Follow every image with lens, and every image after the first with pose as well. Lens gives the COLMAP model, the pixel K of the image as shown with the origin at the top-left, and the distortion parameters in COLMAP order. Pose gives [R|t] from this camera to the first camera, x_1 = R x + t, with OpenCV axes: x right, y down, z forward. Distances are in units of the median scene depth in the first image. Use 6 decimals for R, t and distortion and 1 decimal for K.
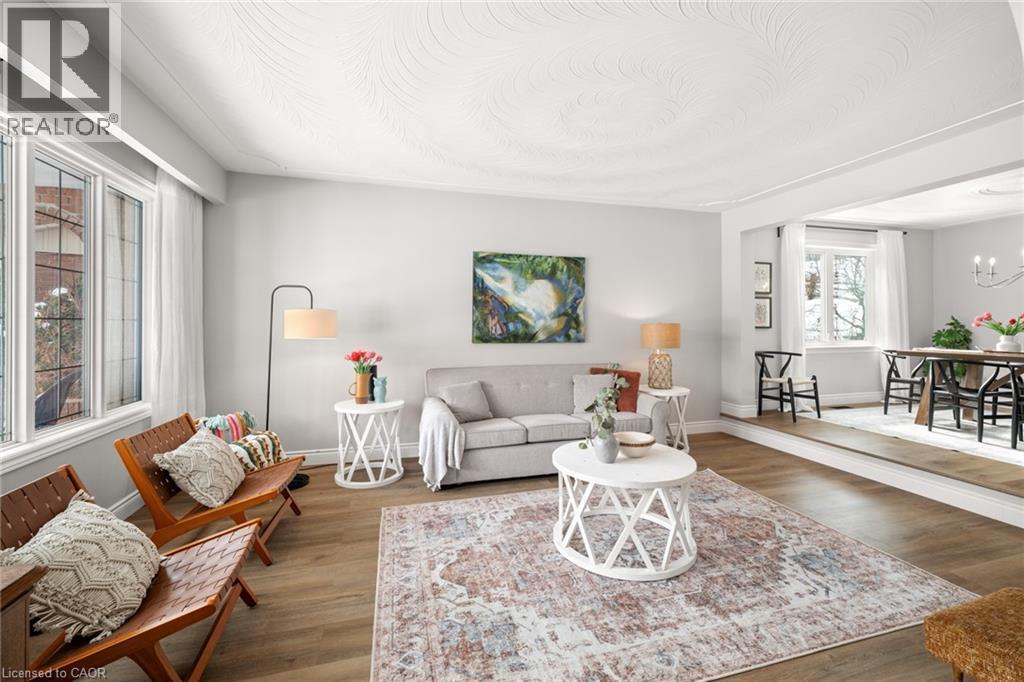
lens RADIAL K [[454.1, 0, 510.3], [0, 454.1, 312.9], [0, 0, 1]] dist [-0.000481, 0.000847]
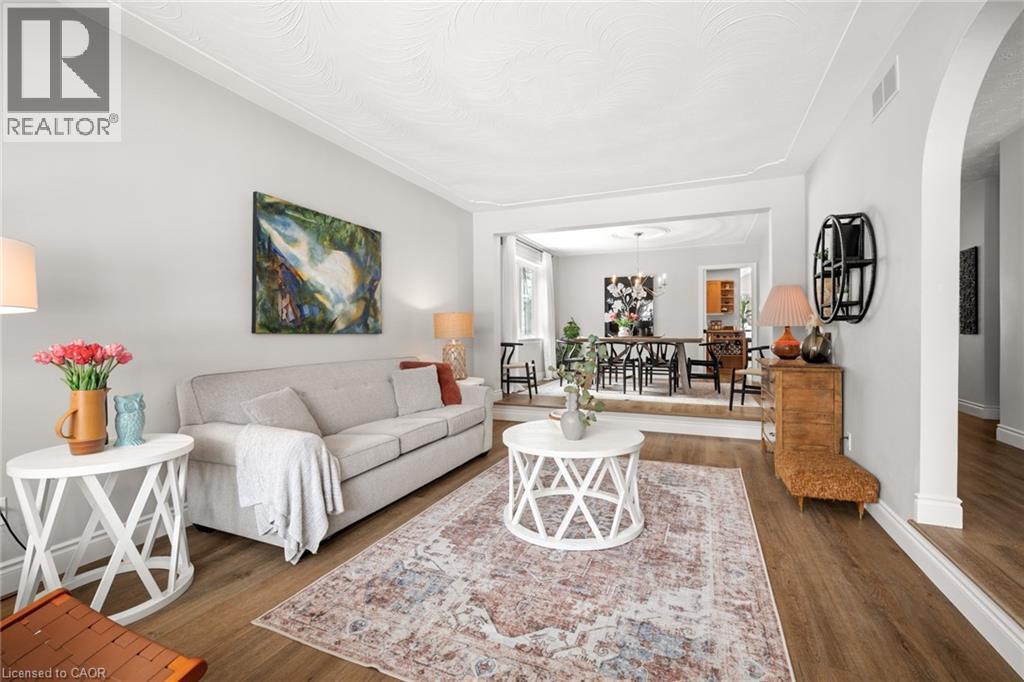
lens RADIAL K [[454.1, 0, 538.2], [0, 454.1, 331.7], [0, 0, 1]] dist [-0.000481, 0.000847]
pose [[0.591304, -0.001143, 0.806448, -0.447298], [-0.013901, 0.999836, 0.011609, 0.062582], [-0.806329, -0.018075, 0.591191, 0.355909]]
